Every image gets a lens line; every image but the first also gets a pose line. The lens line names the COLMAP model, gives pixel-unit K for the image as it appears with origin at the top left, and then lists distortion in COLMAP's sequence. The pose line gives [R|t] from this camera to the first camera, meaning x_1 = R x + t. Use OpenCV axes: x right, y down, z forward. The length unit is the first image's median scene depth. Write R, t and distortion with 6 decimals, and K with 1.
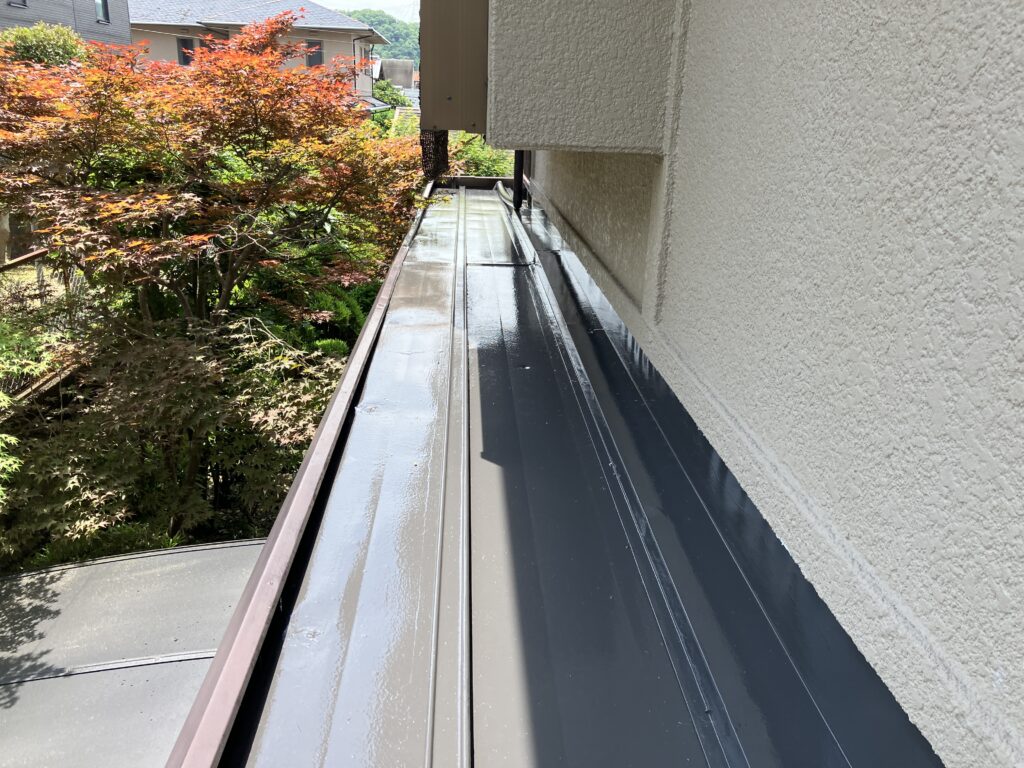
lens RADIAL K [[852.7, 0, 507.3], [0, 852.7, 383.2], [0, 0, 1]] dist [0.097195, -0.081920]
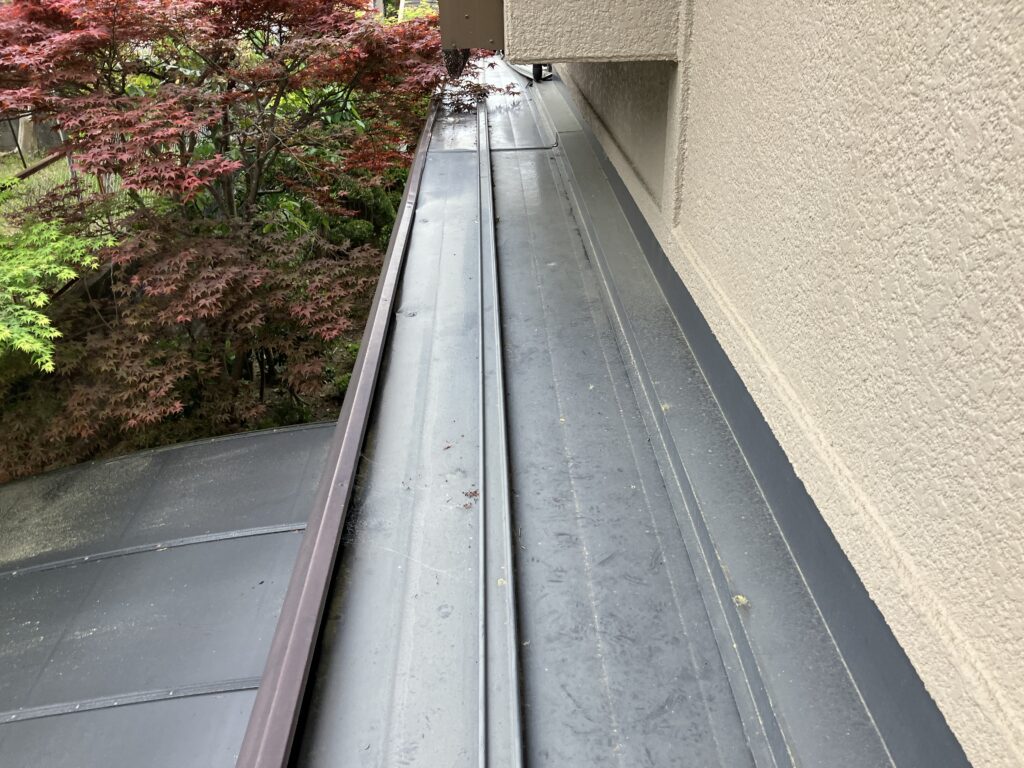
lens RADIAL K [[852.7, 0, 507.3], [0, 852.7, 383.2], [0, 0, 1]] dist [0.097195, -0.081920]
pose [[0.998042, -0.046904, -0.041387, 0.006101], [0.053132, 0.984836, 0.165152, -0.135345], [0.033013, -0.167028, 0.985399, -0.174903]]
